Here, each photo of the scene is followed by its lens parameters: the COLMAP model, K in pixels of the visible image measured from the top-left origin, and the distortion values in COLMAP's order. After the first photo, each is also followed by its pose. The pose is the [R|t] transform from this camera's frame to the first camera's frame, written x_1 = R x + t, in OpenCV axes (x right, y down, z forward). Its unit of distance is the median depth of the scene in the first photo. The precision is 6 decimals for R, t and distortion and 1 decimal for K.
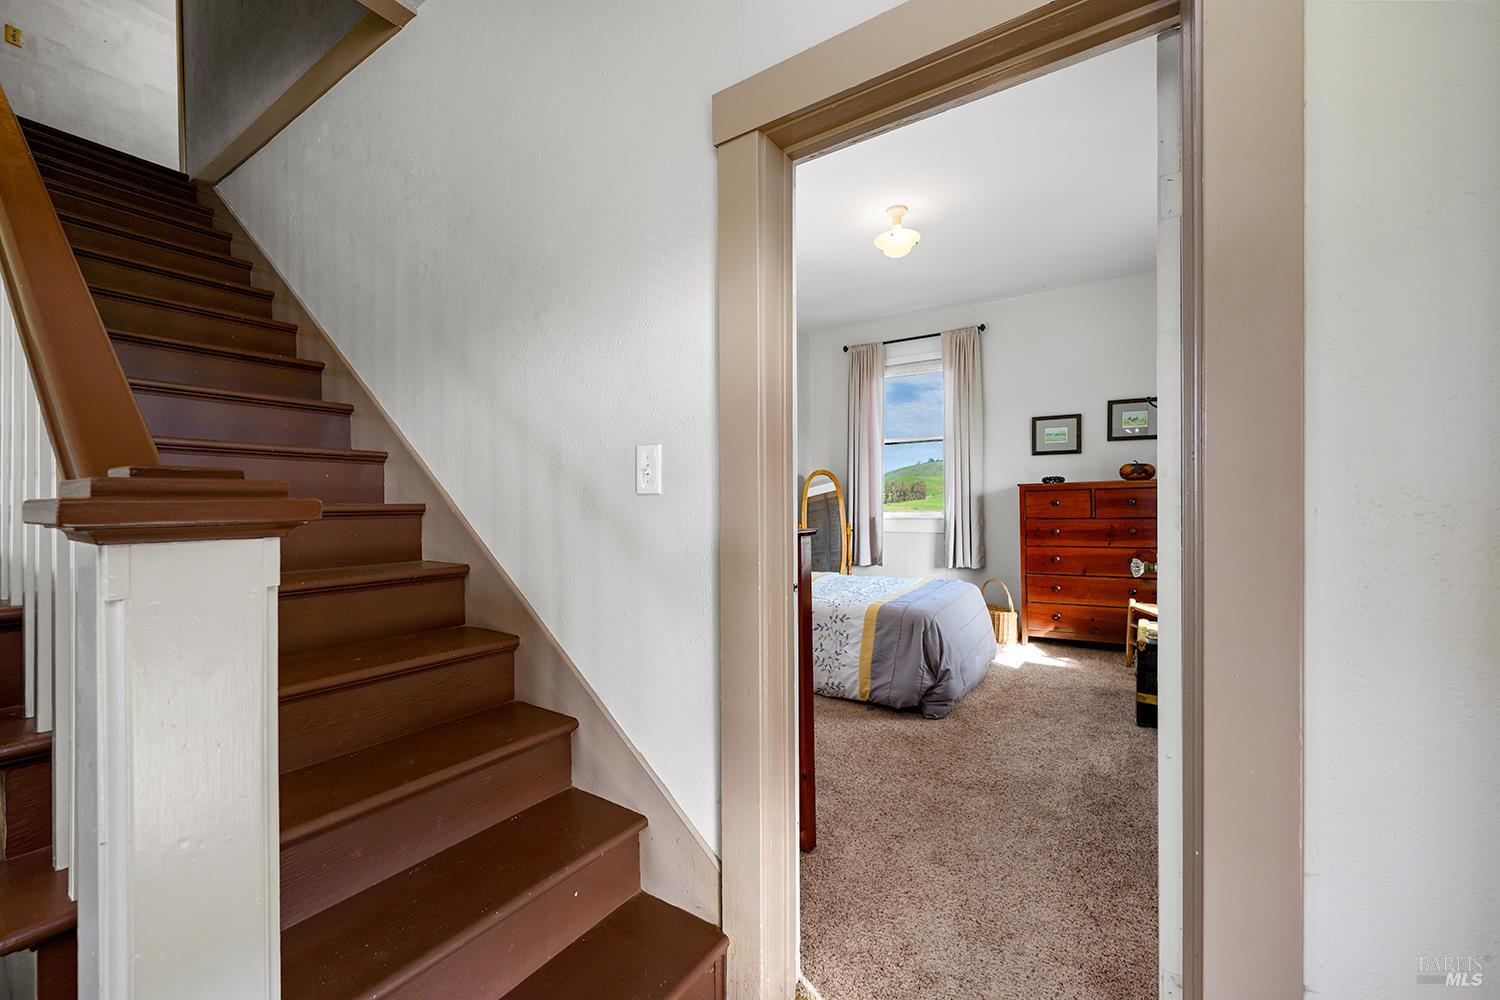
lens RADIAL K [[599.4, 0, 750.0], [0, 599.4, 500.0], [0, 0, 1]] dist [-0.000782, -0.000071]
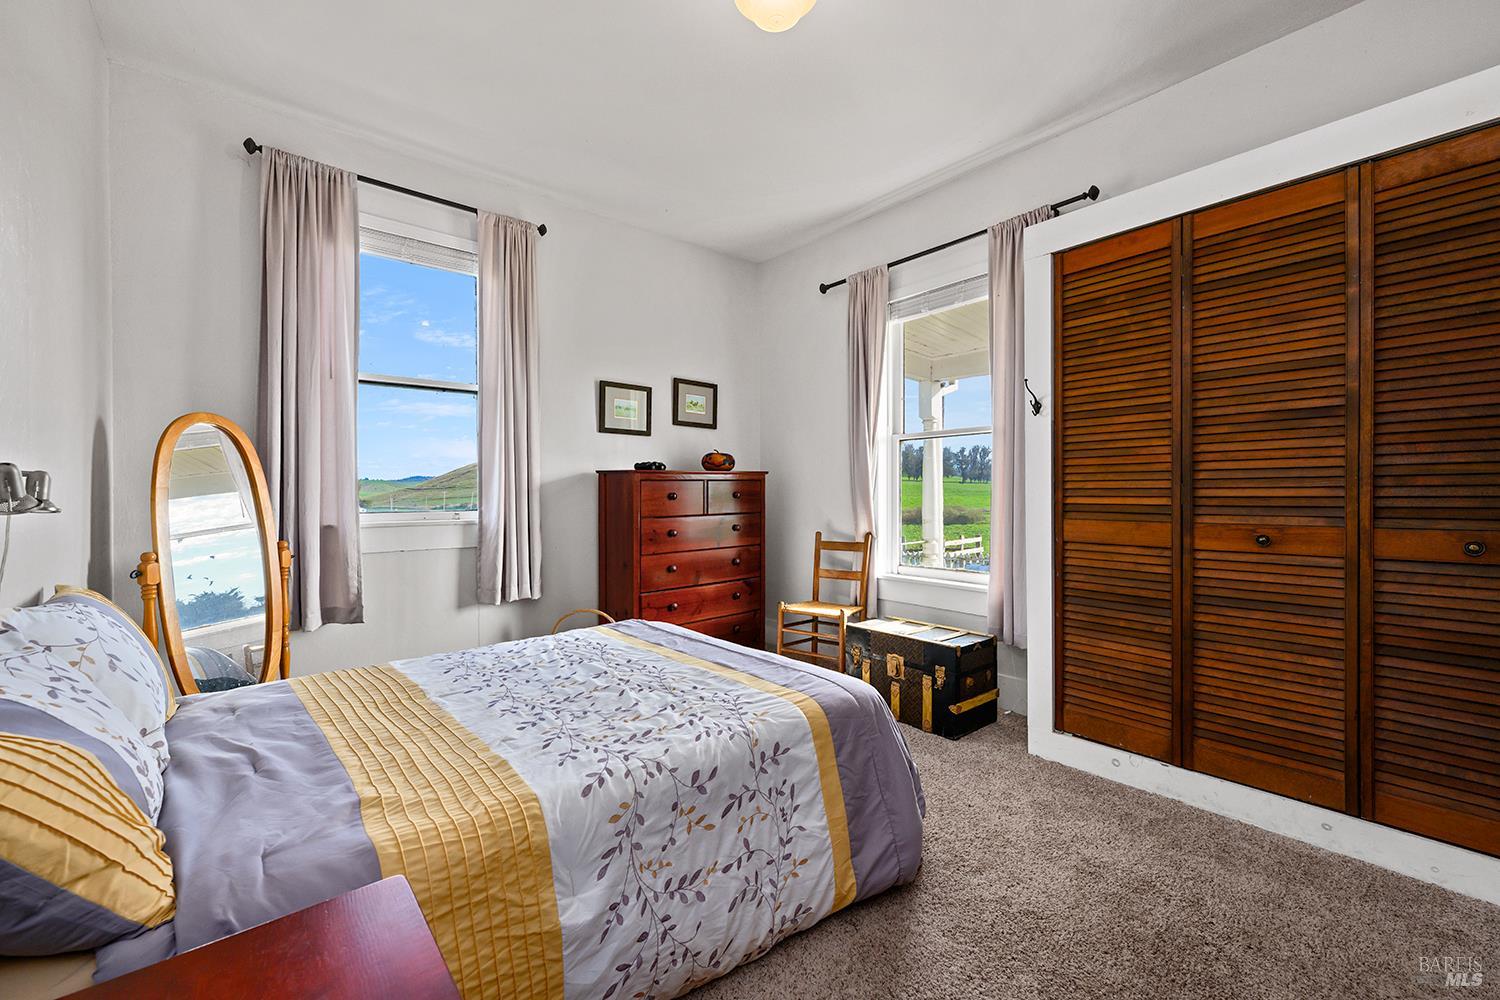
lens RADIAL K [[599.4, 0, 750.0], [0, 599.4, 500.0], [0, 0, 1]] dist [-0.000782, -0.000071]
pose [[0.290900, -0.000966, 0.956753, -0.189293], [-0.001182, 0.999998, 0.001369, 0.008111], [-0.956753, -0.001529, 0.290899, 0.632229]]
